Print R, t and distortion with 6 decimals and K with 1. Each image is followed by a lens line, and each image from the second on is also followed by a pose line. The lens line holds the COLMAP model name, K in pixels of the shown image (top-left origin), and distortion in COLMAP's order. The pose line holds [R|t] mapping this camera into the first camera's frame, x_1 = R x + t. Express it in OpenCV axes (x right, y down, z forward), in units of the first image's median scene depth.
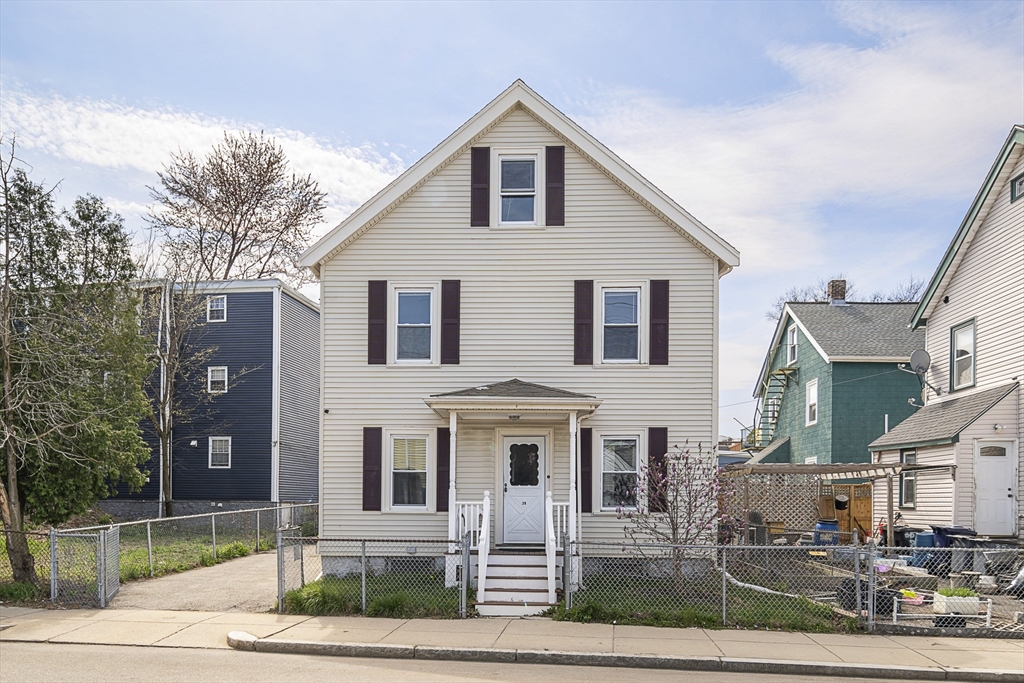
lens RADIAL K [[691.4, 0, 512.0], [0, 691.4, 341.5], [0, 0, 1]] dist [0.001599, 0.001662]
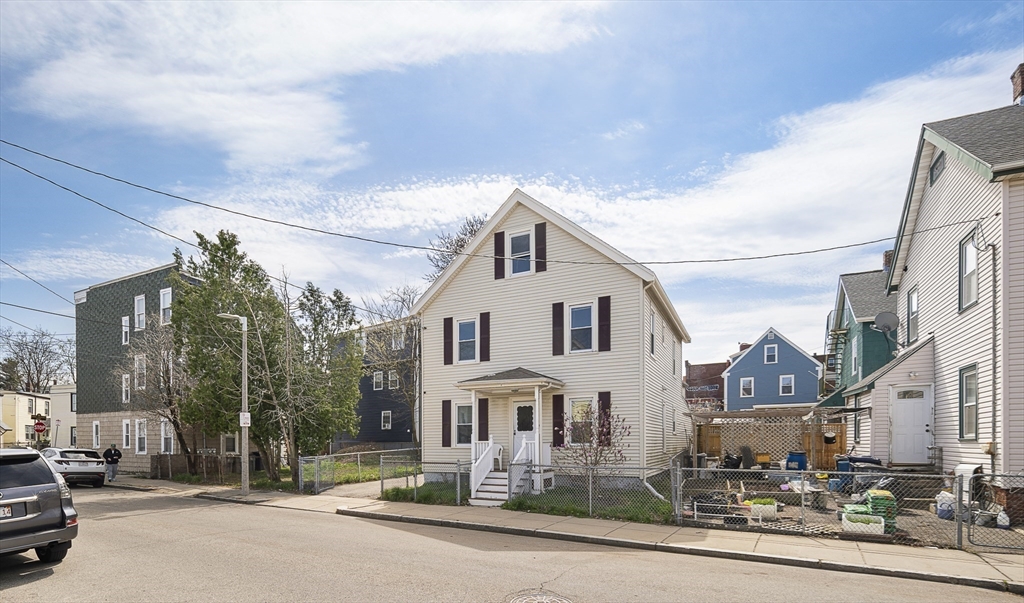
lens RADIAL K [[490.8, 0, 512.0], [0, 490.8, 301.5], [0, 0, 1]] dist [0.002354, 0.000362]
pose [[0.907671, -0.126337, -0.400215, 0.484634], [0.106220, 0.991721, -0.072159, -0.020385], [0.406018, 0.022986, 0.913576, -0.106148]]
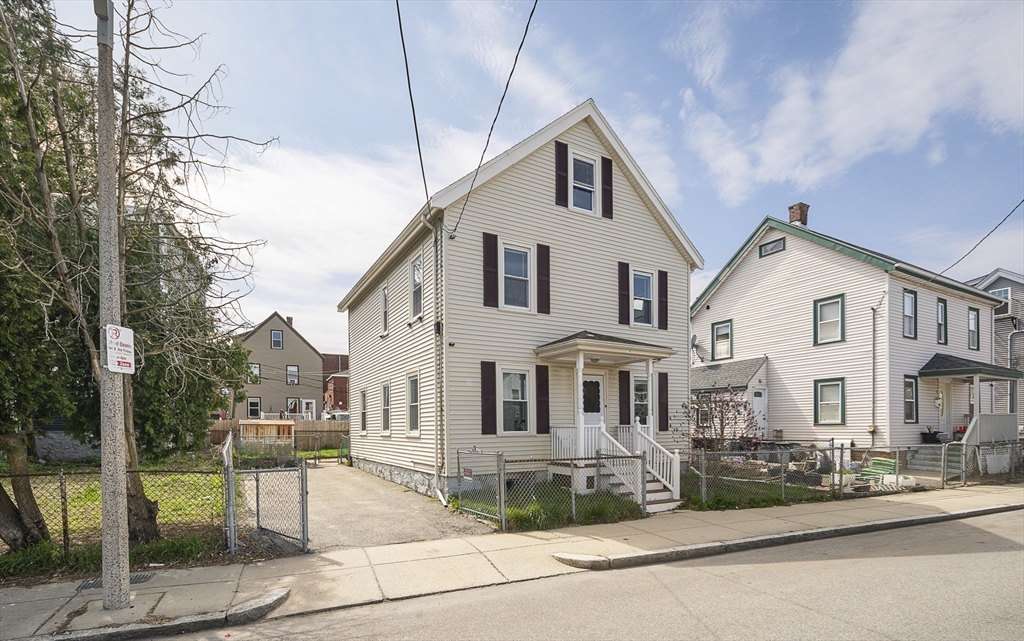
lens RADIAL K [[475.4, 0, 537.0], [0, 475.4, 335.3], [0, 0, 1]] dist [0.006791, 0.000164]
pose [[0.856419, 0.083703, 0.509451, -0.521138], [-0.102649, 0.994676, 0.009133, 0.064072], [-0.505974, -0.060116, 0.860451, 0.282251]]
